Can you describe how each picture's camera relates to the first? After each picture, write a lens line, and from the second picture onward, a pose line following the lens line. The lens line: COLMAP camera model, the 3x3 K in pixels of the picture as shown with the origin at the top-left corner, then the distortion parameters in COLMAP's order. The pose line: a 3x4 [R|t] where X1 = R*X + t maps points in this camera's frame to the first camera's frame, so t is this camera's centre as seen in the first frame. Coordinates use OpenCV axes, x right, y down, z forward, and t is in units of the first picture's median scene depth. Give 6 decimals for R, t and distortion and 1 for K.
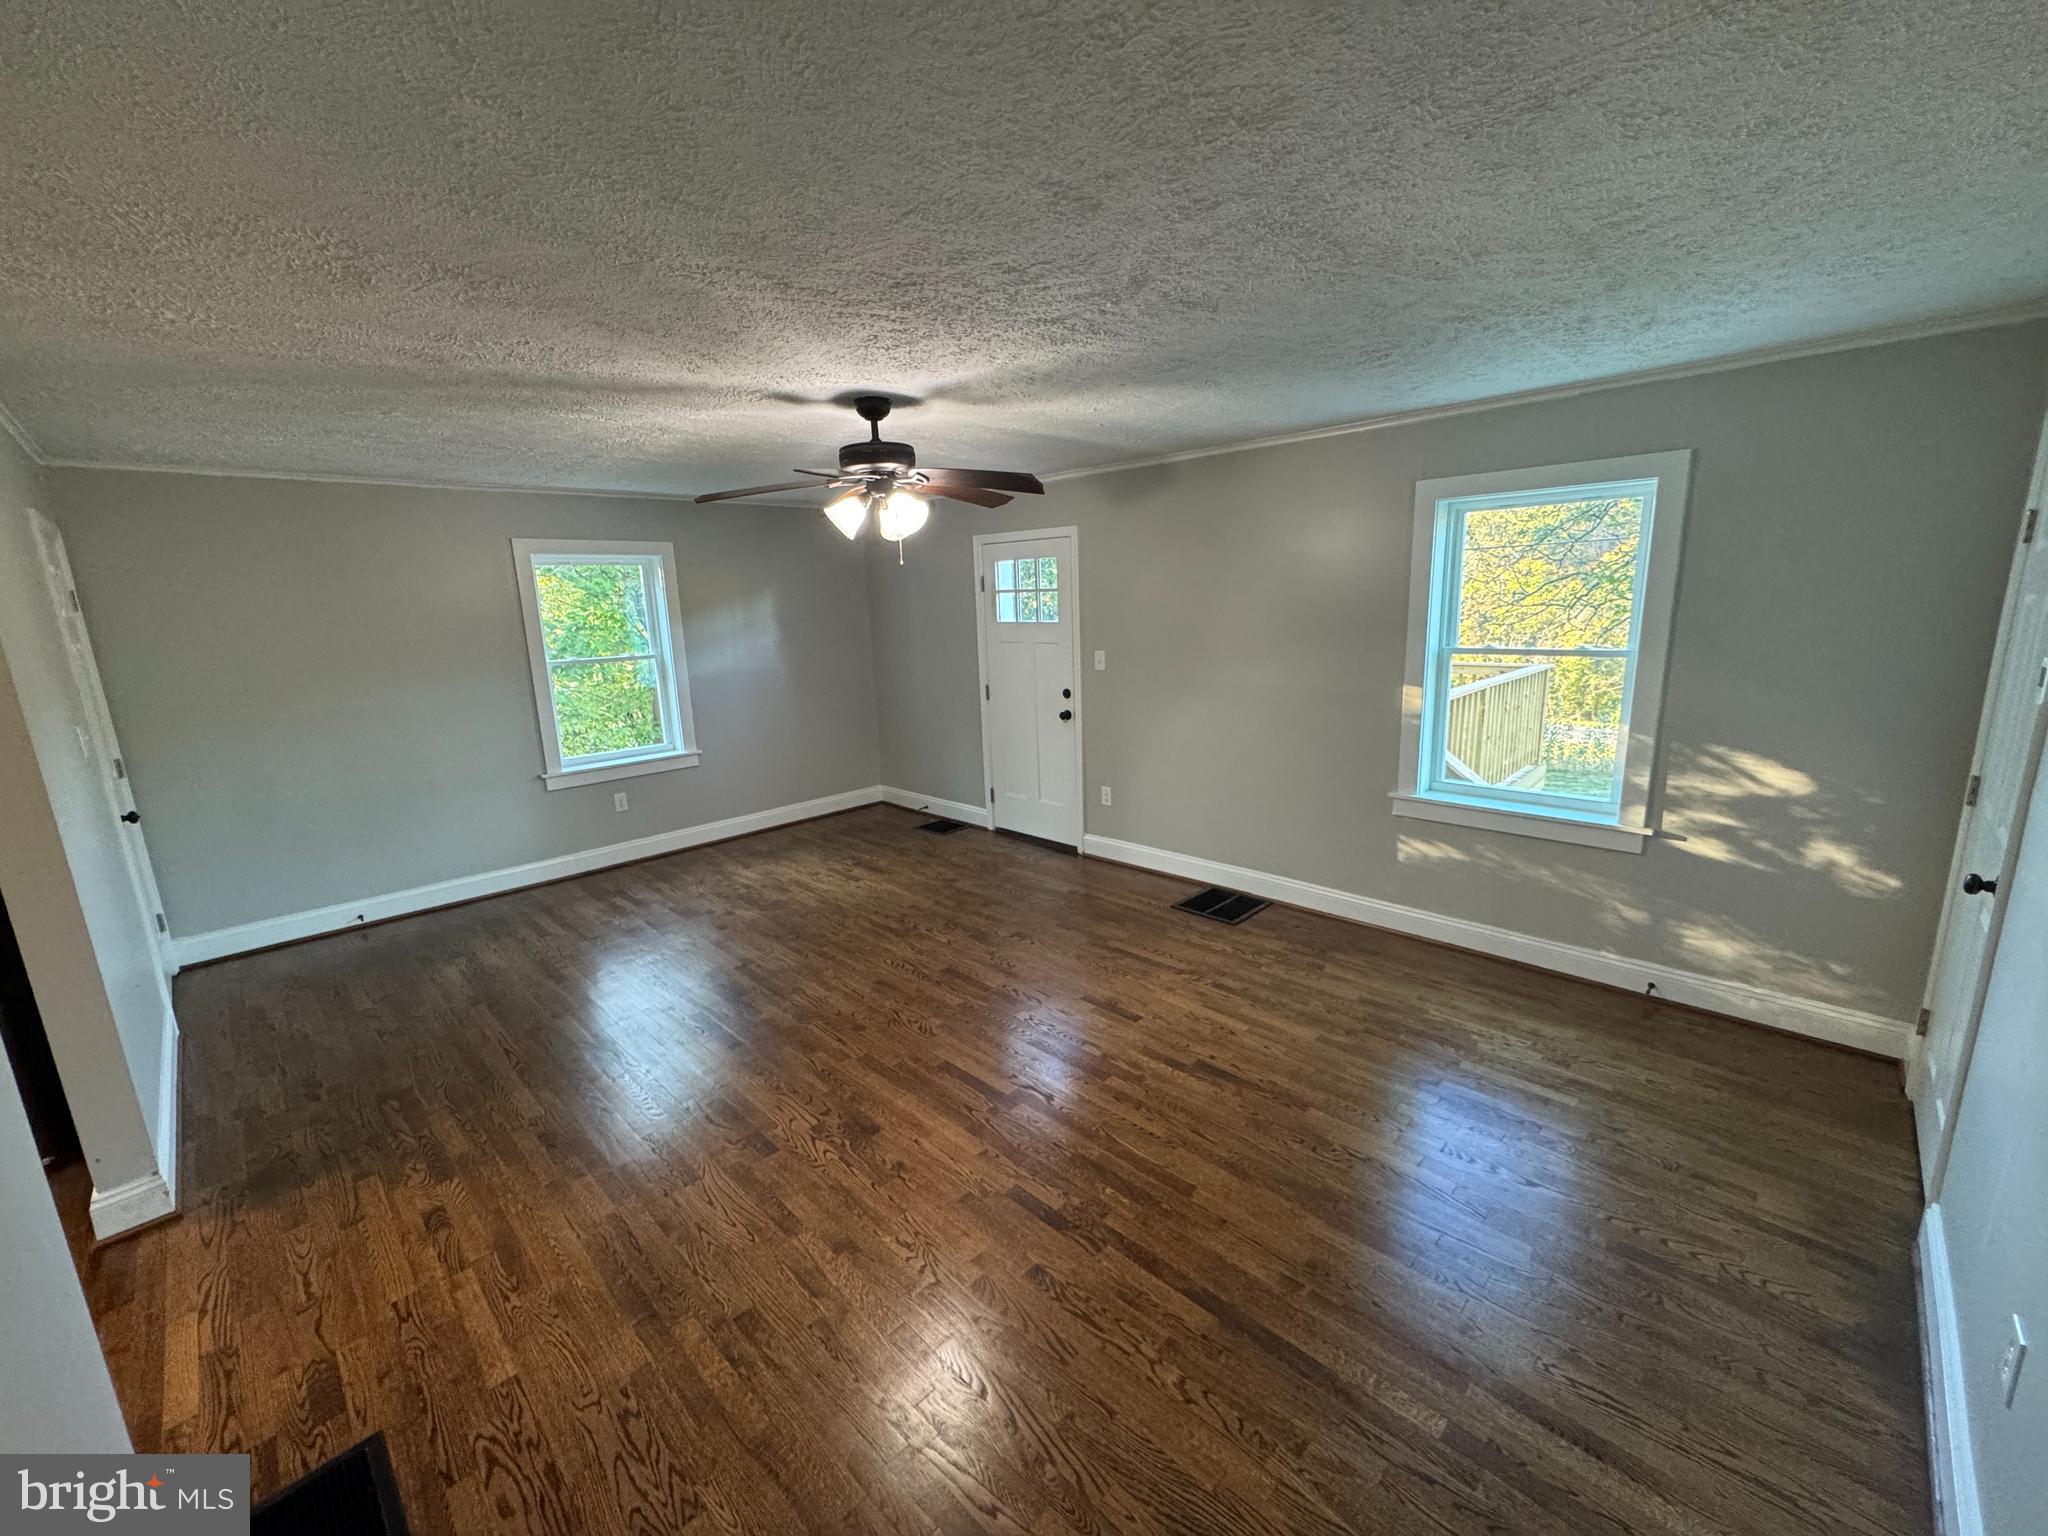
lens RADIAL K [[820.9, 0, 1025.5], [0, 820.9, 768.8], [0, 0, 1]] dist [-0.000364, -0.000366]
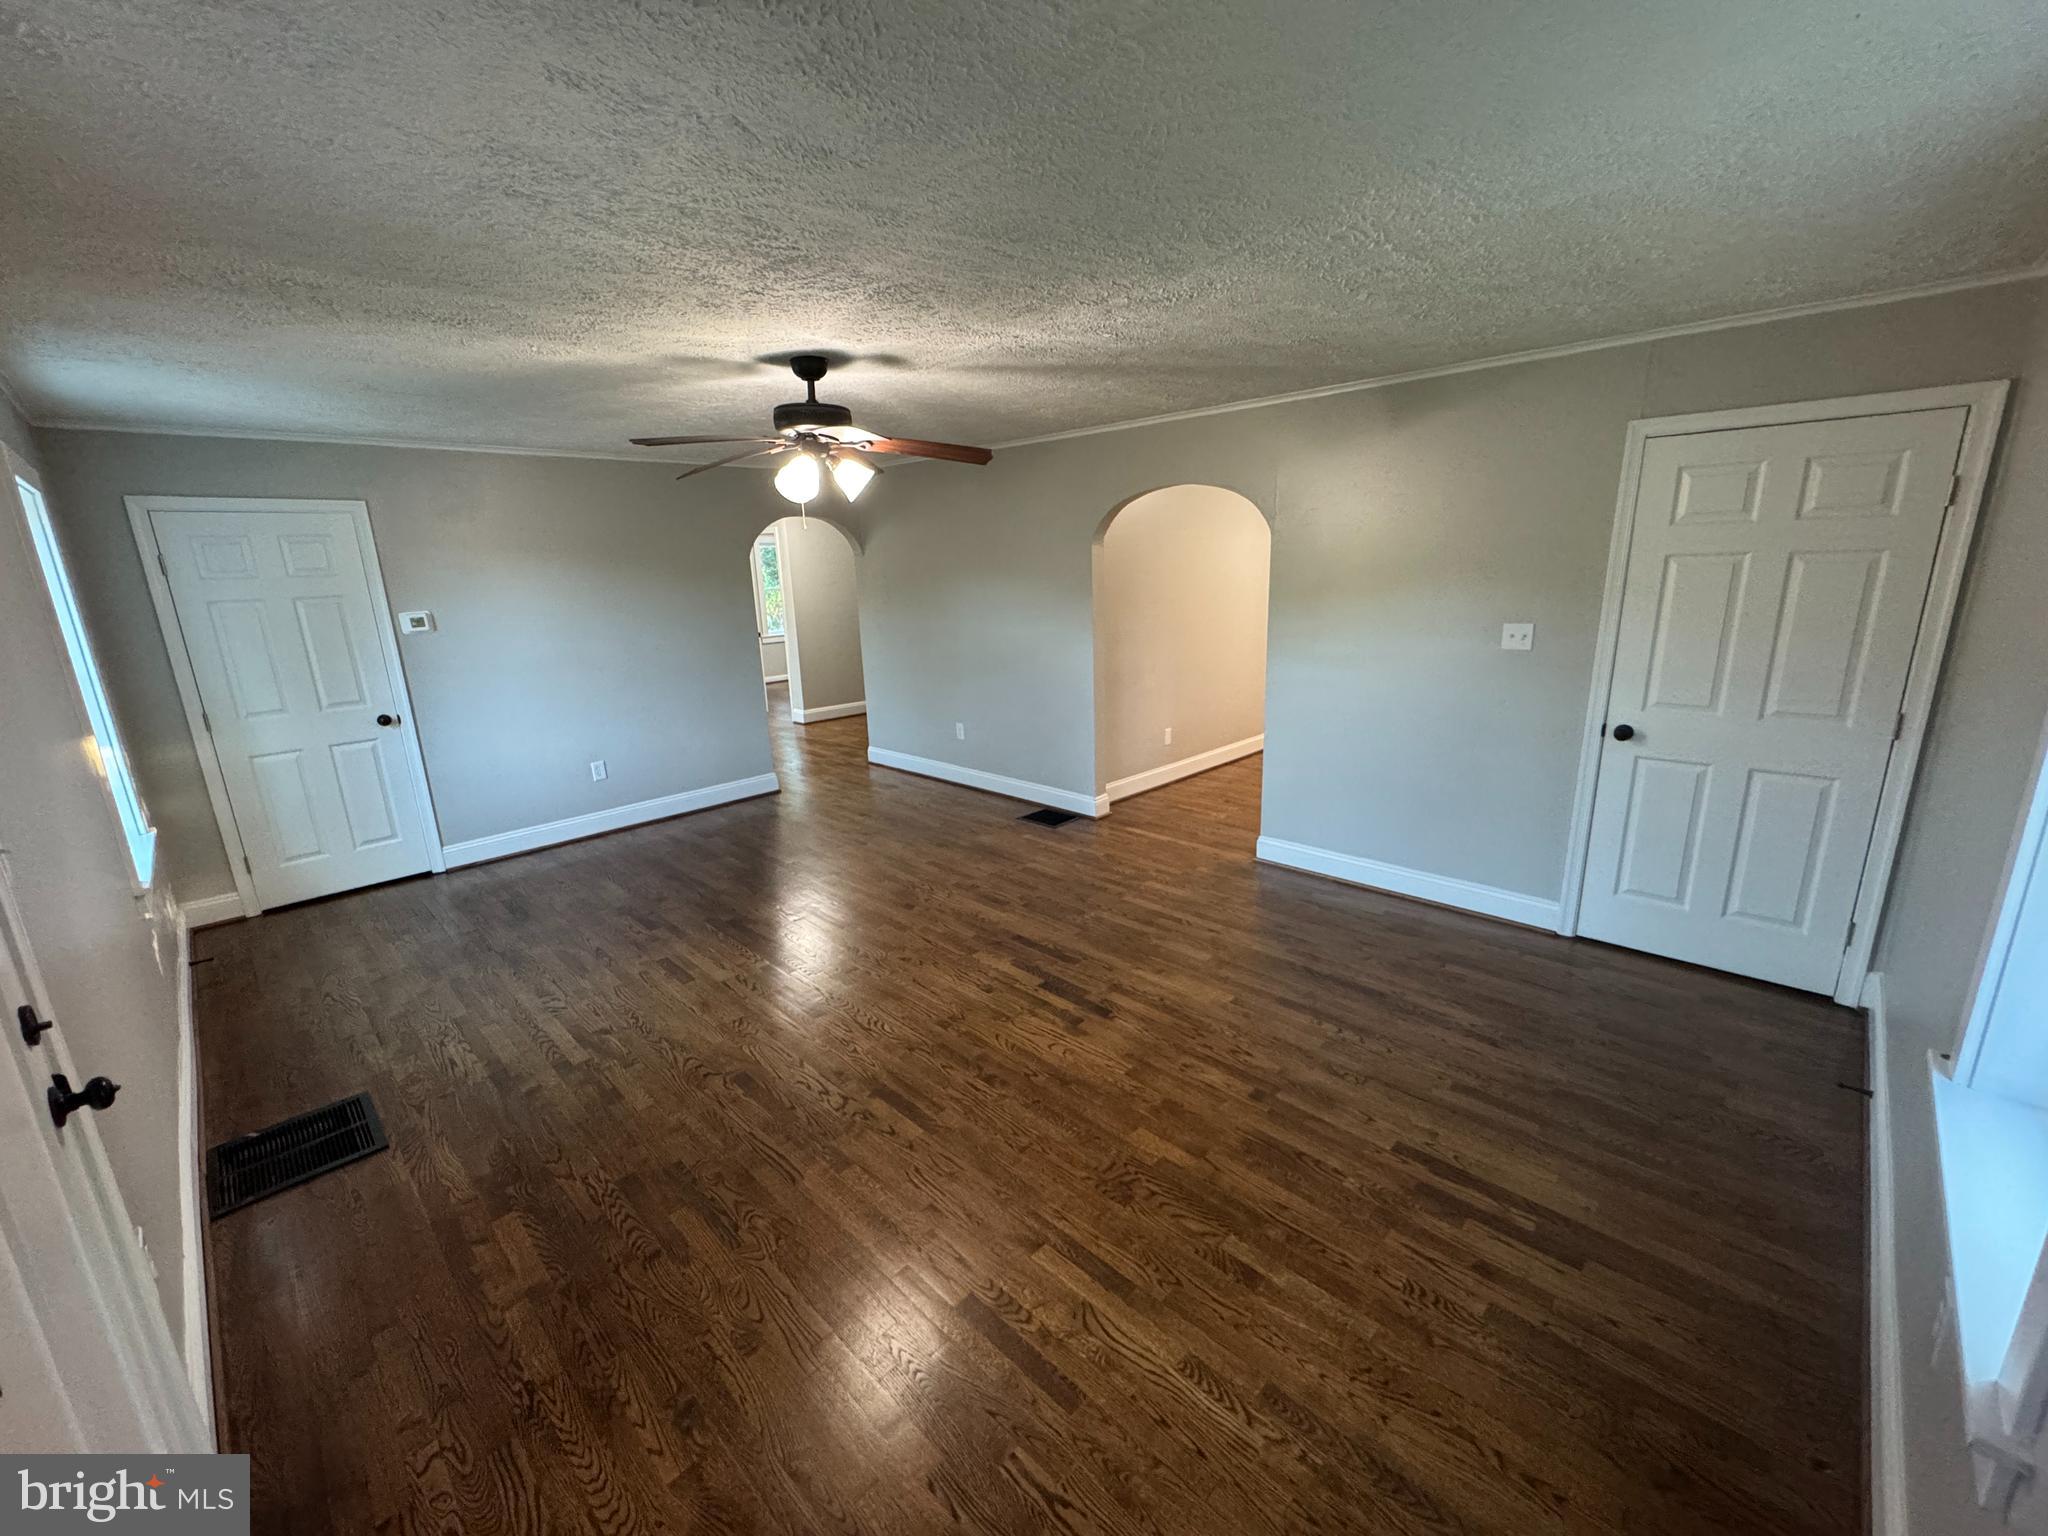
lens RADIAL K [[820.9, 0, 1025.5], [0, 820.9, 768.8], [0, 0, 1]] dist [-0.000364, -0.000366]
pose [[-0.997933, 0.063034, 0.012542, -0.323963], [0.061983, 0.892342, 0.447084, -0.328508], [0.016990, 0.446937, -0.894404, 1.592373]]
